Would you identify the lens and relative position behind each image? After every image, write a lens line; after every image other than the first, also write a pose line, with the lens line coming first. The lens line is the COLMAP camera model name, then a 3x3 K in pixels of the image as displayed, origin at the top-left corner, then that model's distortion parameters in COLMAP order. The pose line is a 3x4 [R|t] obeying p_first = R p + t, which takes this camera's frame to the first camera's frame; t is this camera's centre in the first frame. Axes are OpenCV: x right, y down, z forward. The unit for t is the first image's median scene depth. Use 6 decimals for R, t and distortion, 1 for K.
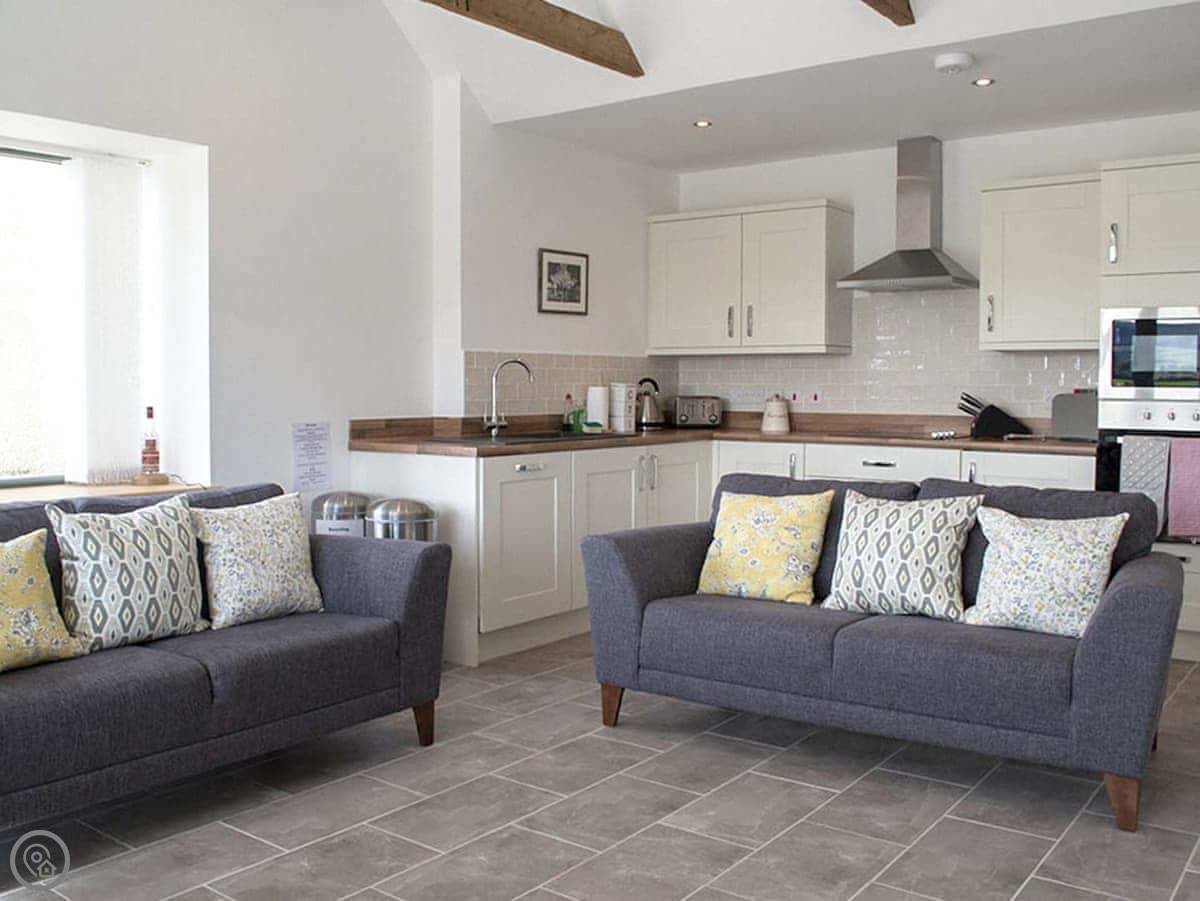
lens RADIAL K [[1124.4, 0, 599.9], [0, 1124.4, 450.8], [0, 0, 1]] dist [-0.003954, 0.000000]
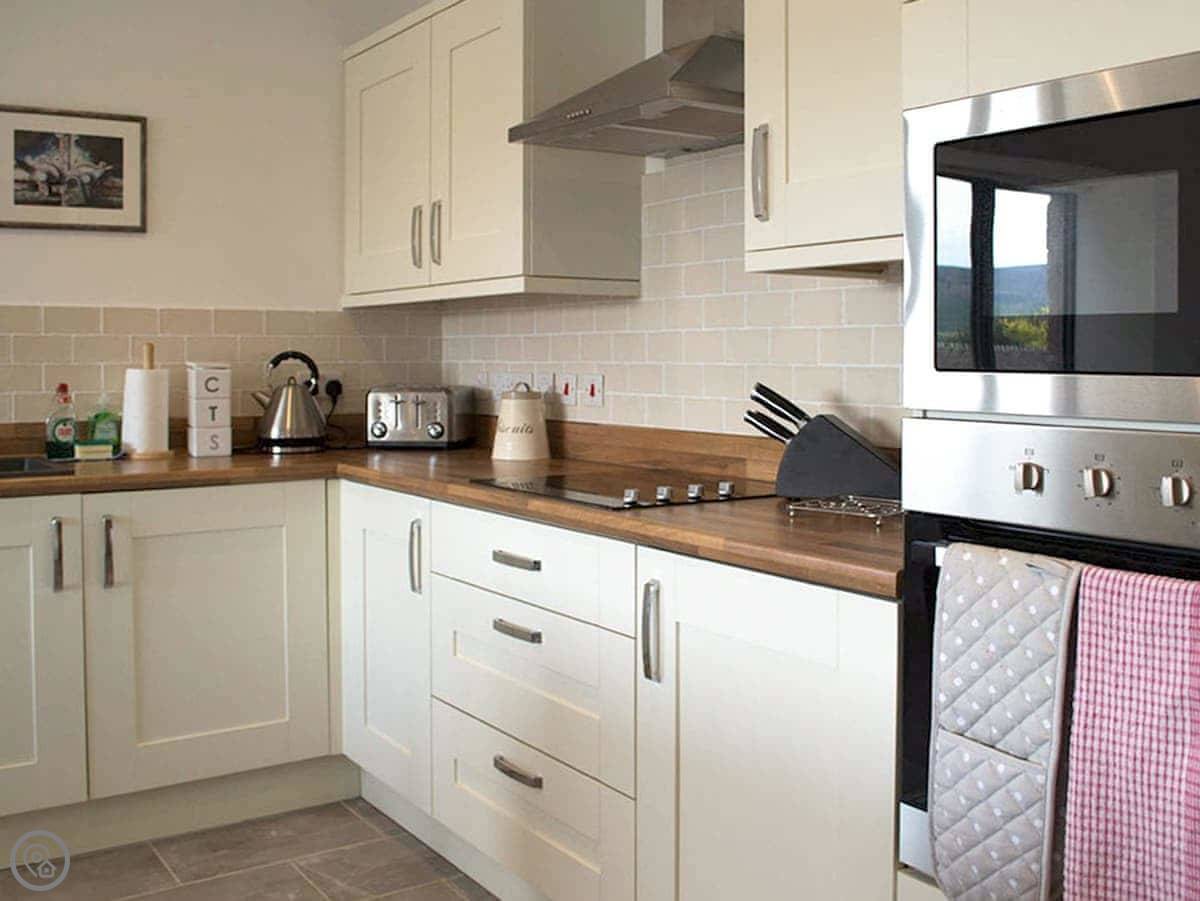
lens RADIAL K [[1237.5, 0, 610.5], [0, 1237.5, 403.4], [0, 0, 1]] dist [-0.010593, 0.000000]
pose [[0.944853, 0.007262, -0.327415, 0.386438], [-0.015721, 0.999607, -0.023197, -0.031656], [0.327118, 0.027065, 0.944596, 0.536015]]
